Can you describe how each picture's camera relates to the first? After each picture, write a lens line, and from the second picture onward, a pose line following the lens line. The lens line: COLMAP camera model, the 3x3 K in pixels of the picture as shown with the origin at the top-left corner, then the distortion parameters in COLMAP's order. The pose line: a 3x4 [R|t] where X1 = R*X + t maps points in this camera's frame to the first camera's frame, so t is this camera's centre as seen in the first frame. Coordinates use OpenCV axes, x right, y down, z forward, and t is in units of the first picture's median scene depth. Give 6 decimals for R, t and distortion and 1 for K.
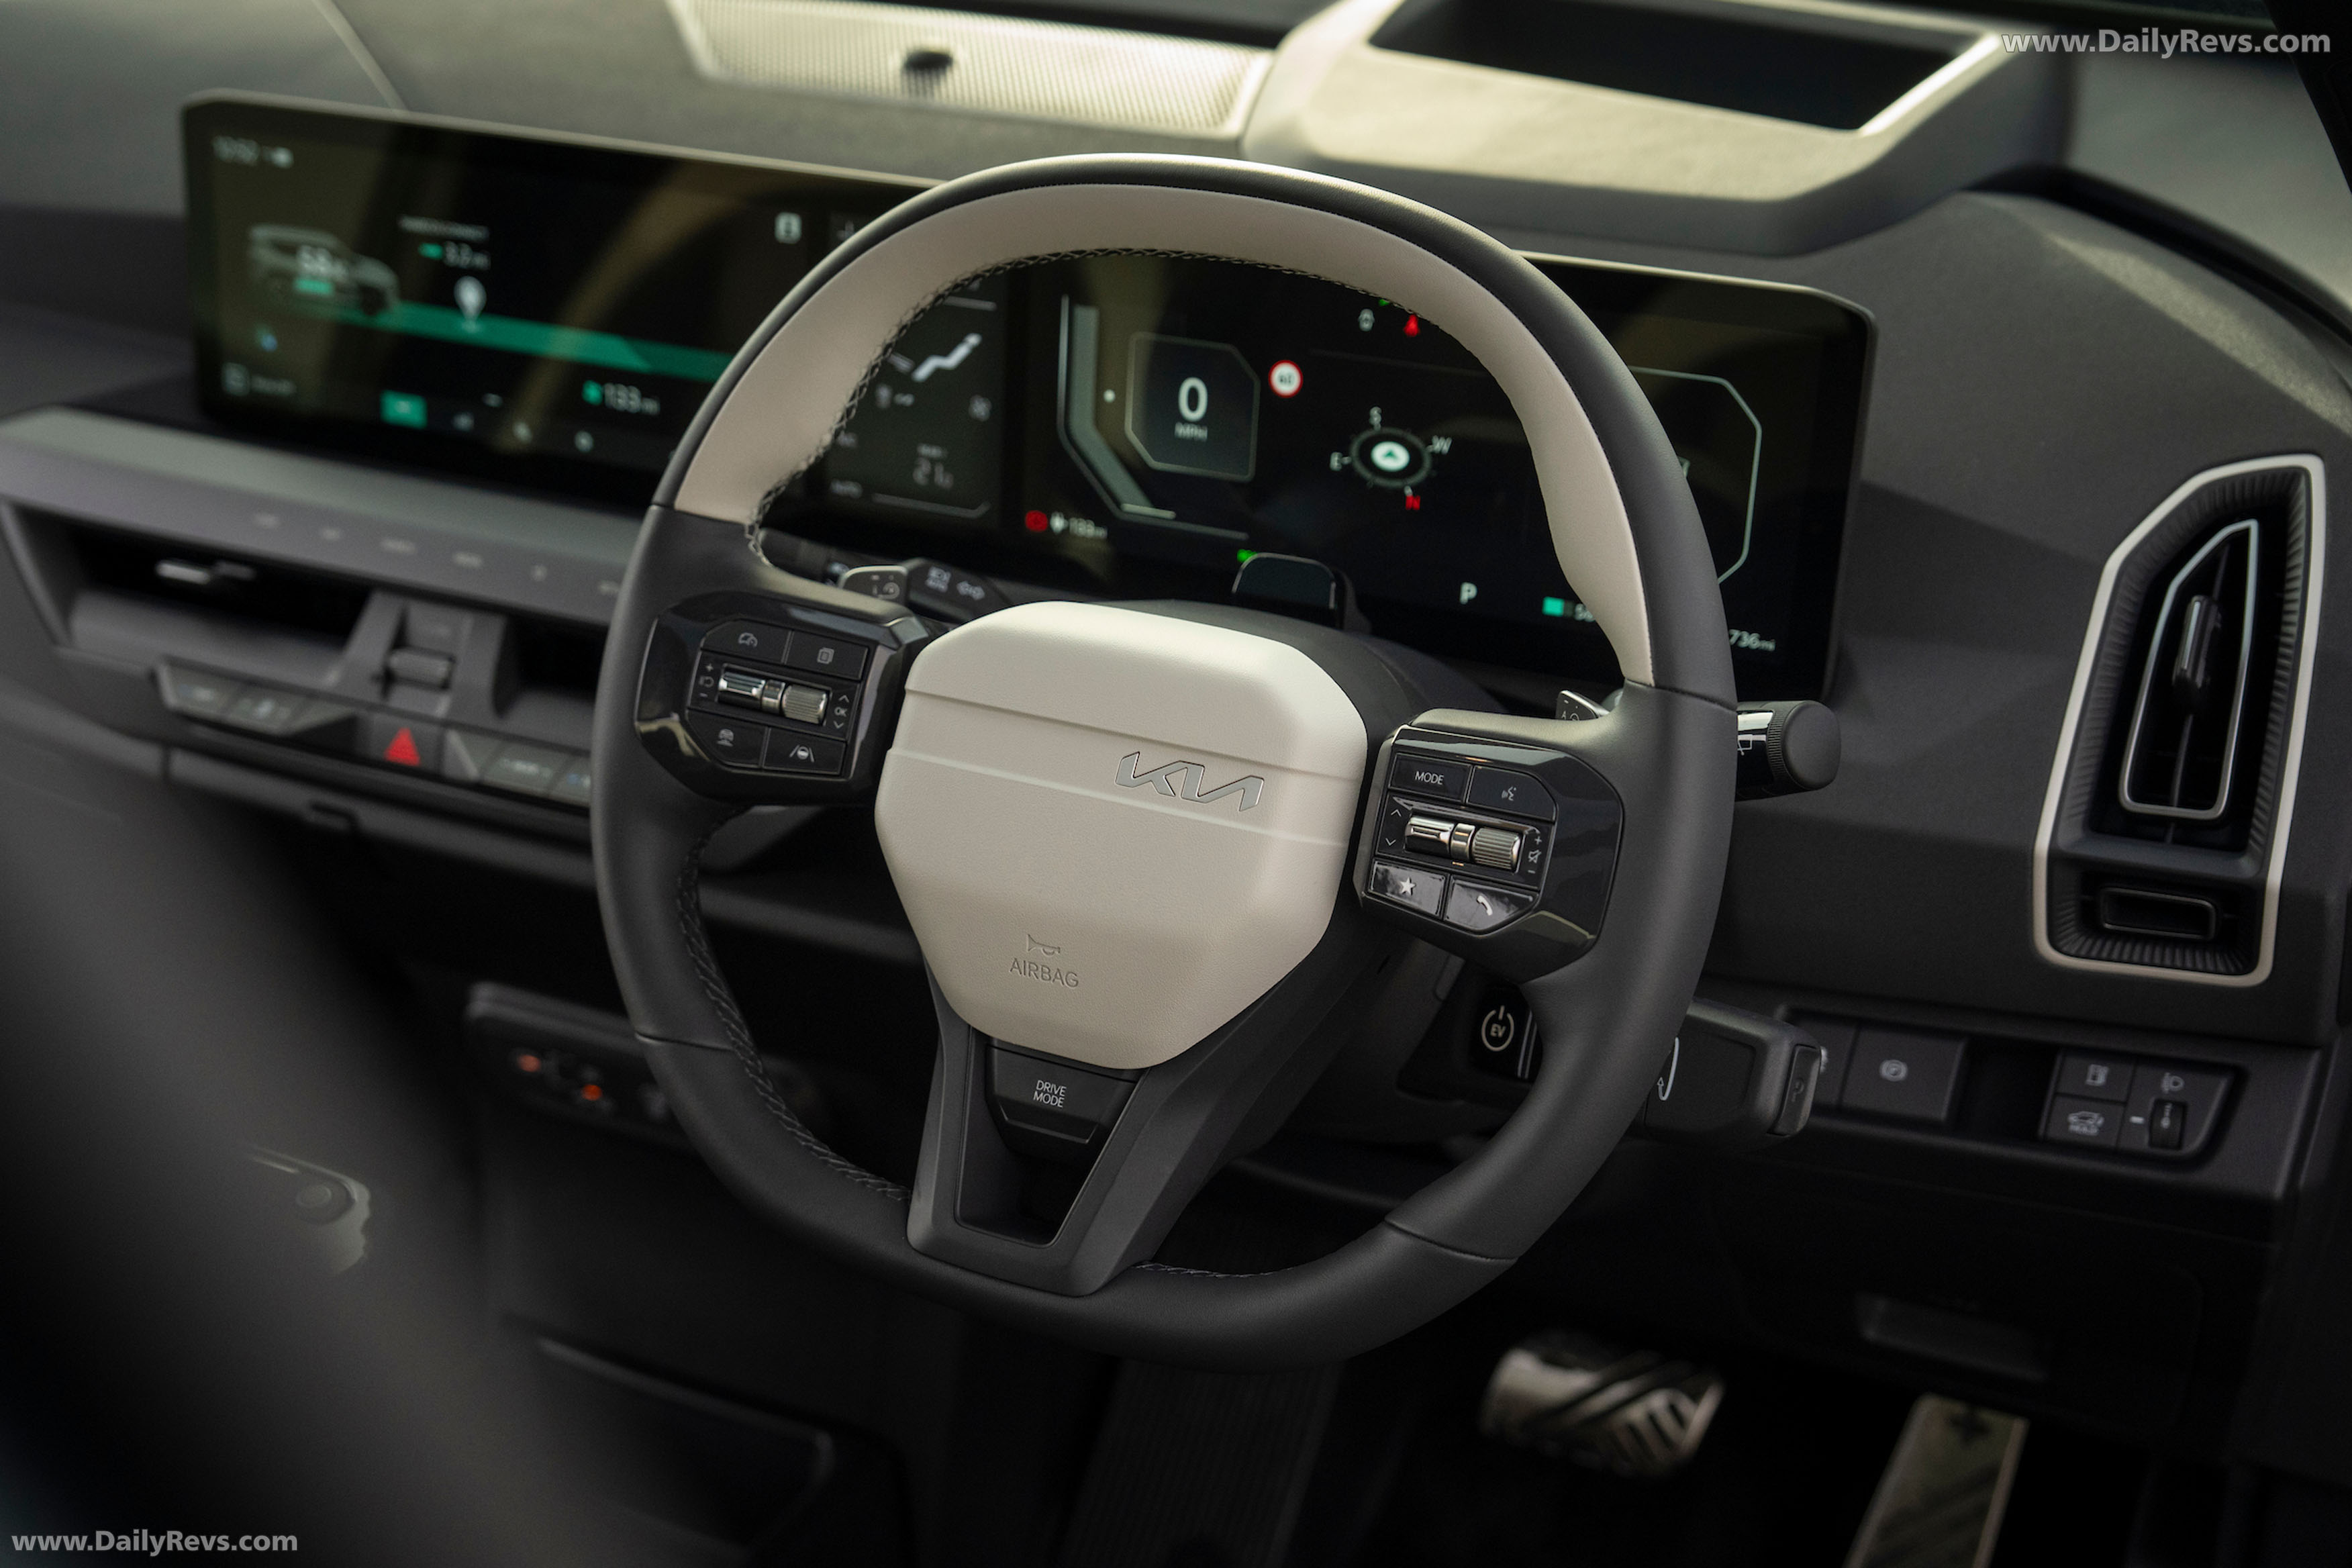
lens RADIAL K [[3041.8, 0, 1176.0], [0, 3041.8, 784.0], [0, 0, 1]] dist [0.072169, 0.029803]
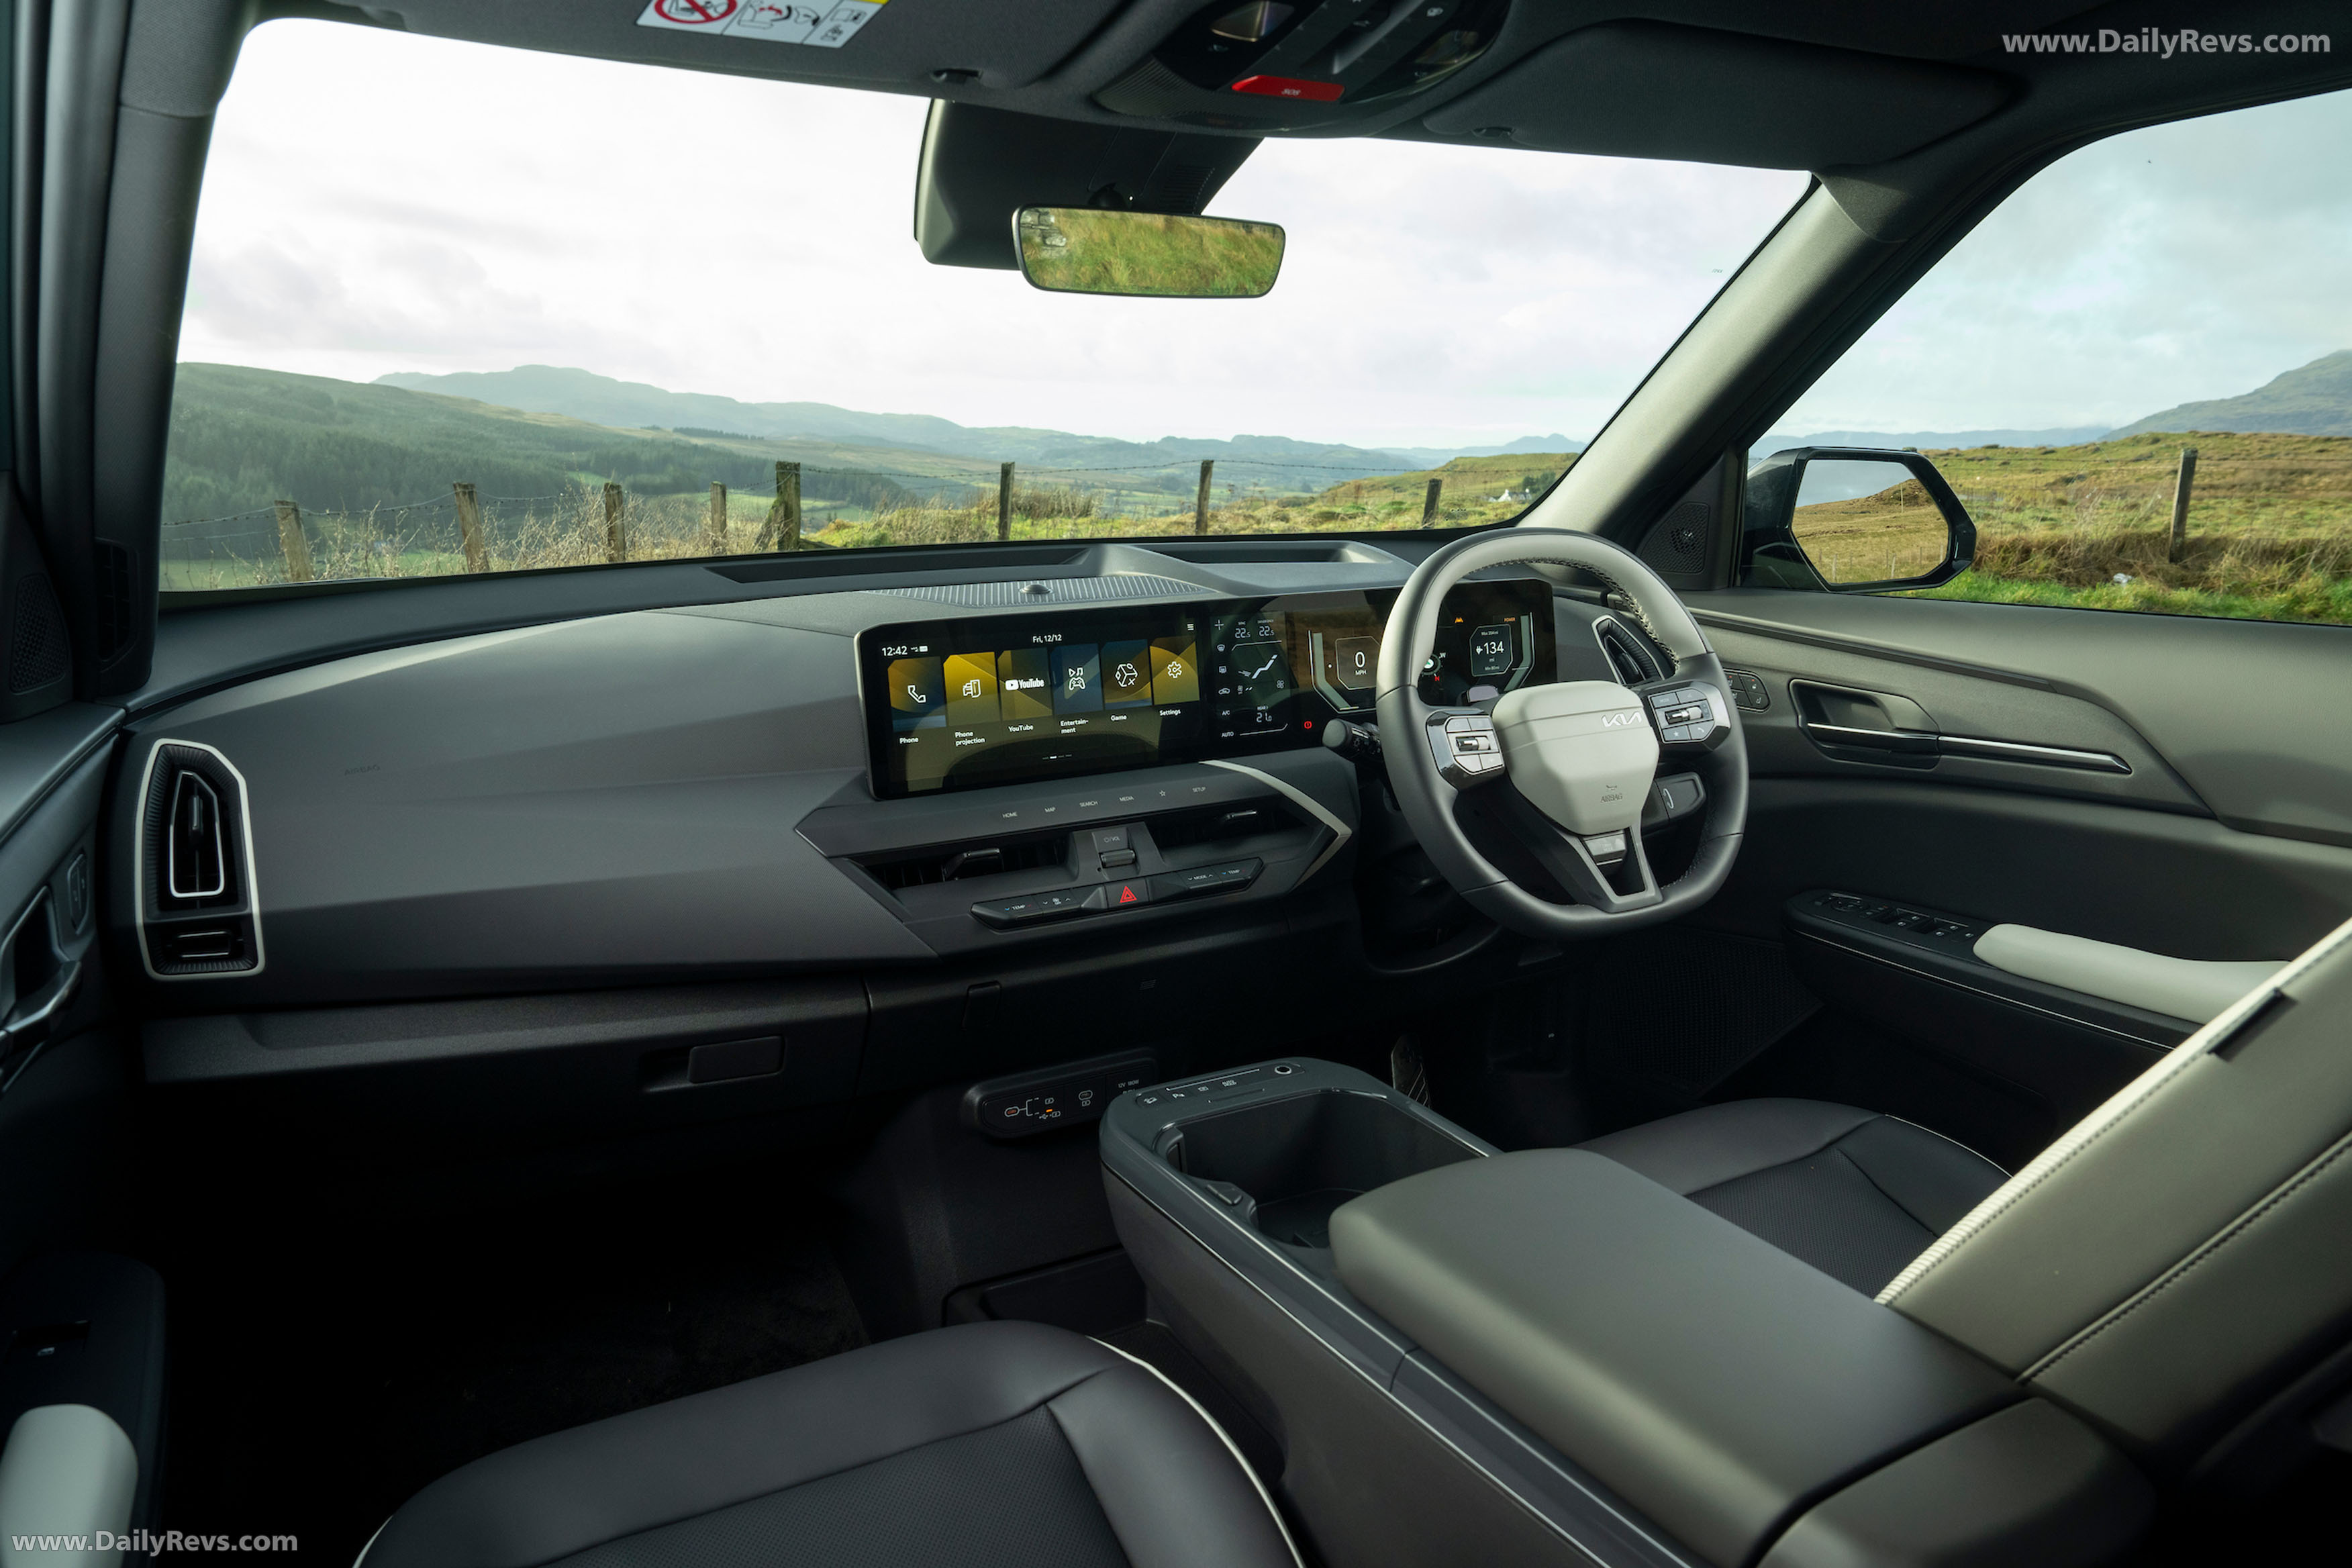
lens RADIAL K [[1633.9, 0, 1176.0], [0, 1633.9, 784.0], [0, 0, 1]] dist [-0.043182, -0.000779]
pose [[0.552080, -0.173557, 0.815528, -1.162553], [0.358971, 0.932282, -0.044605, -0.021284], [-0.752561, 0.317376, 0.576996, 0.335316]]
